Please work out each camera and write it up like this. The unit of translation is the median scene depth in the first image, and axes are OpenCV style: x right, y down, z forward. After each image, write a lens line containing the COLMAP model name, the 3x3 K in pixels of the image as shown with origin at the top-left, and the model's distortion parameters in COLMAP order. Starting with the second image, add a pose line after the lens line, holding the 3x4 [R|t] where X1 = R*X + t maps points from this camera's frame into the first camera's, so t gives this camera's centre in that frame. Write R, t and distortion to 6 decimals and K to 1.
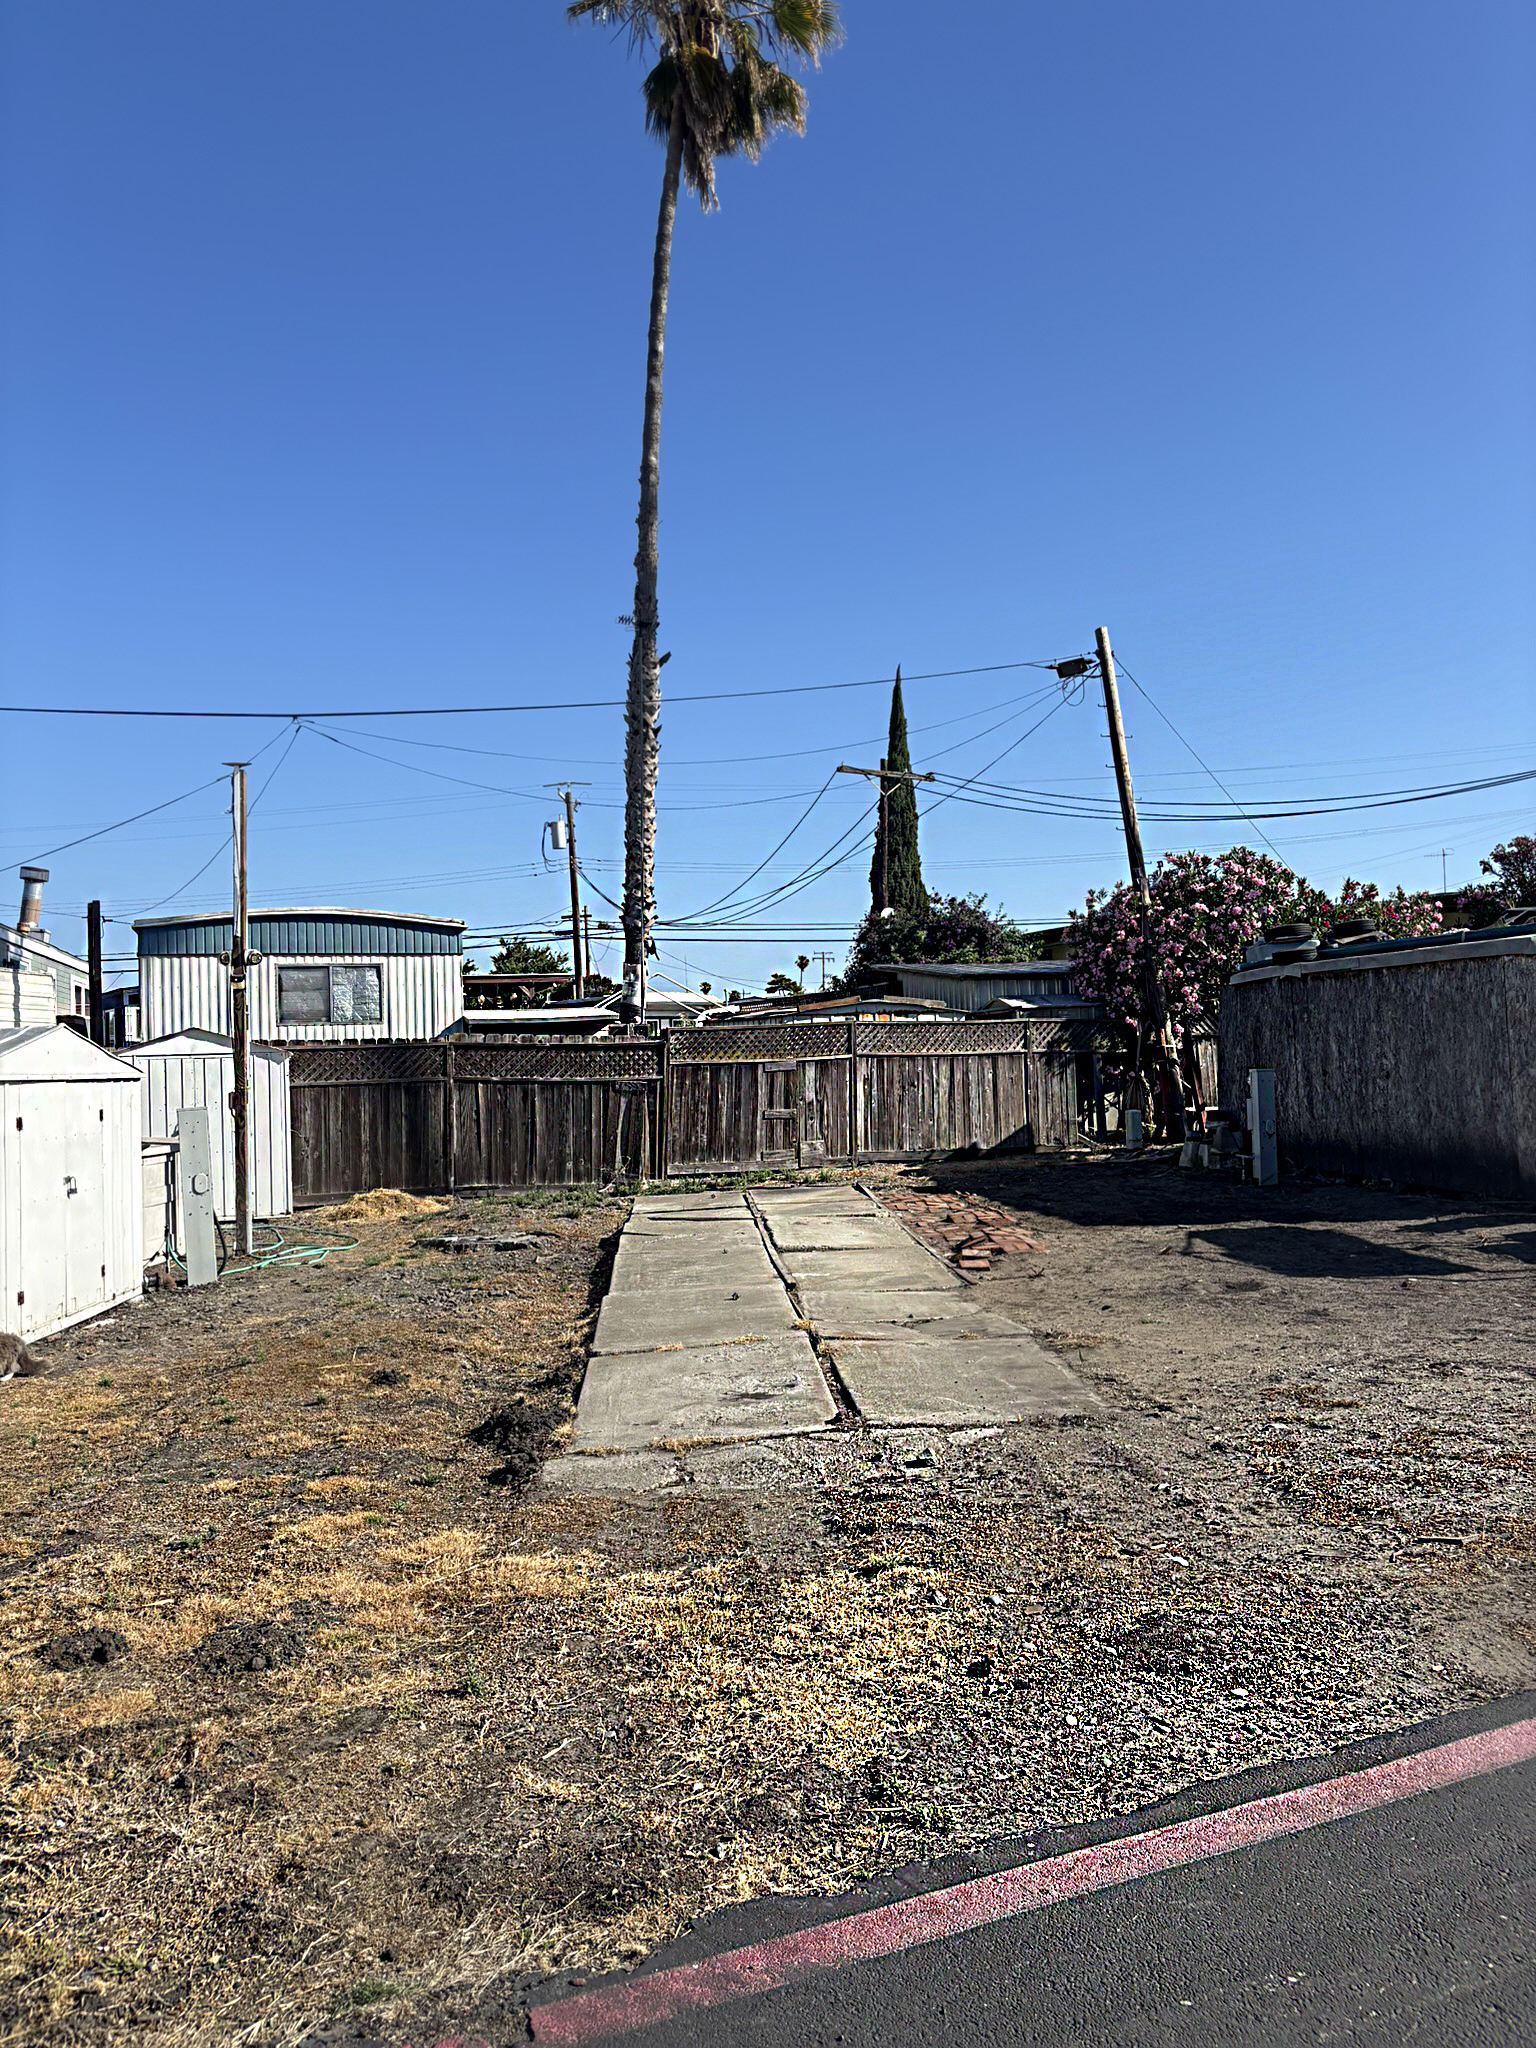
lens RADIAL K [[1541.3, 0, 768.0], [0, 1541.3, 1024.0], [0, 0, 1]] dist [0.079975, -0.141427]
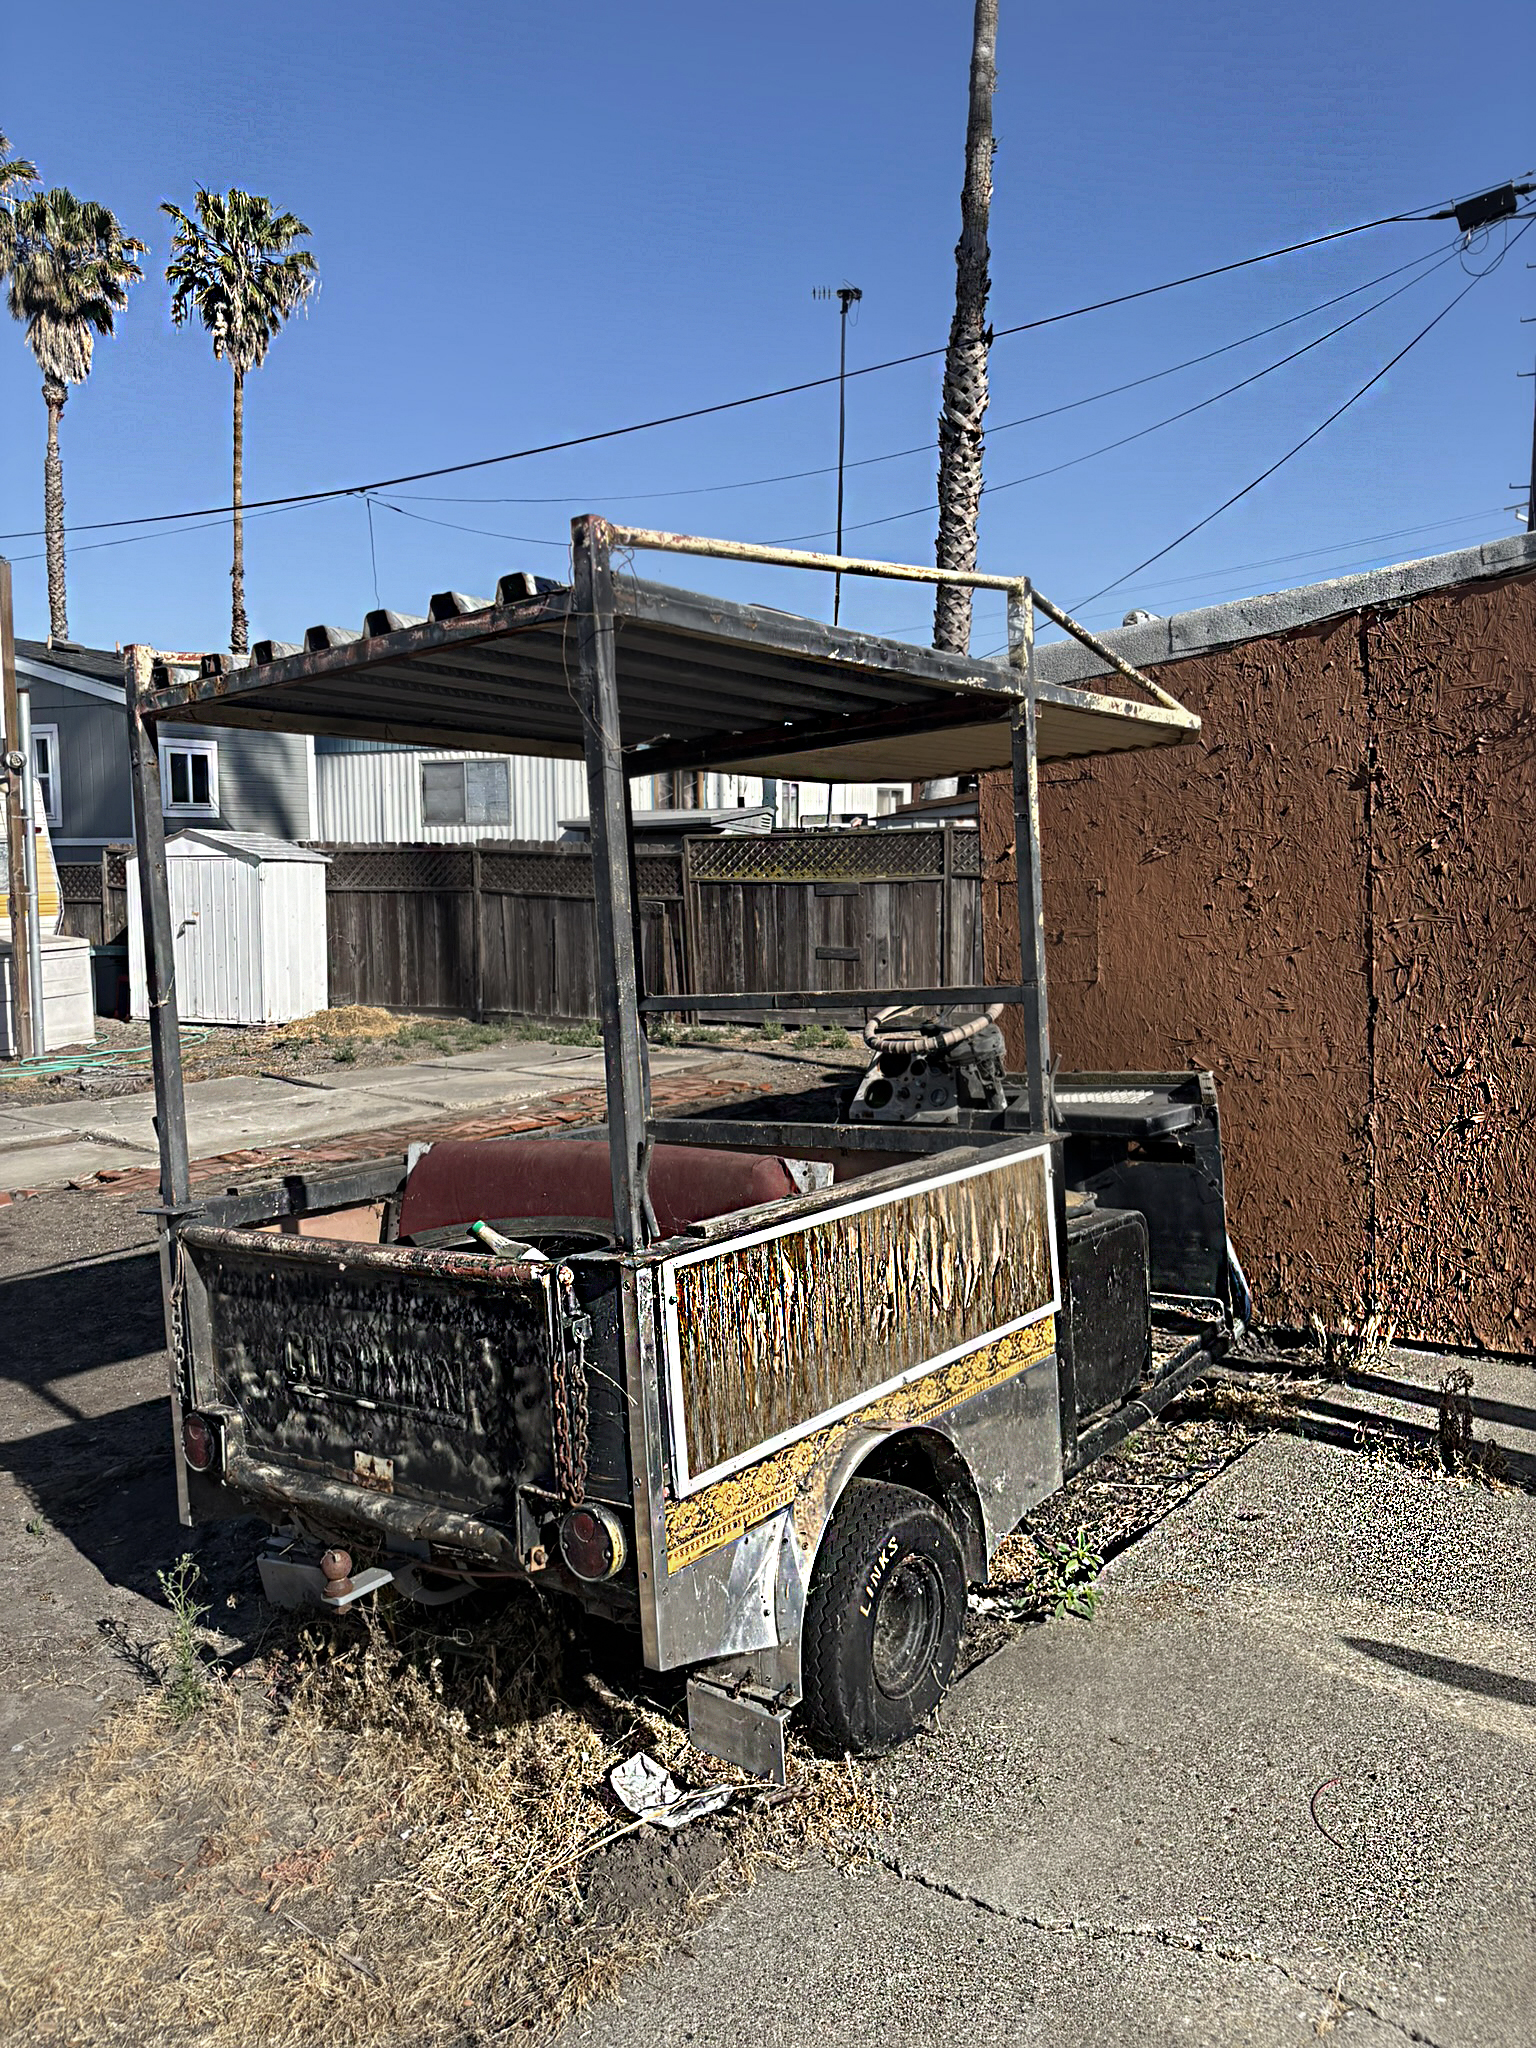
lens RADIAL K [[1541.3, 0, 768.0], [0, 1541.3, 1024.0], [0, 0, 1]] dist [0.079975, -0.141427]
pose [[0.721863, 0.099139, -0.684898, 0.508417], [-0.001089, 0.989847, 0.142132, -0.013984], [0.692035, -0.101853, 0.714642, 0.447306]]
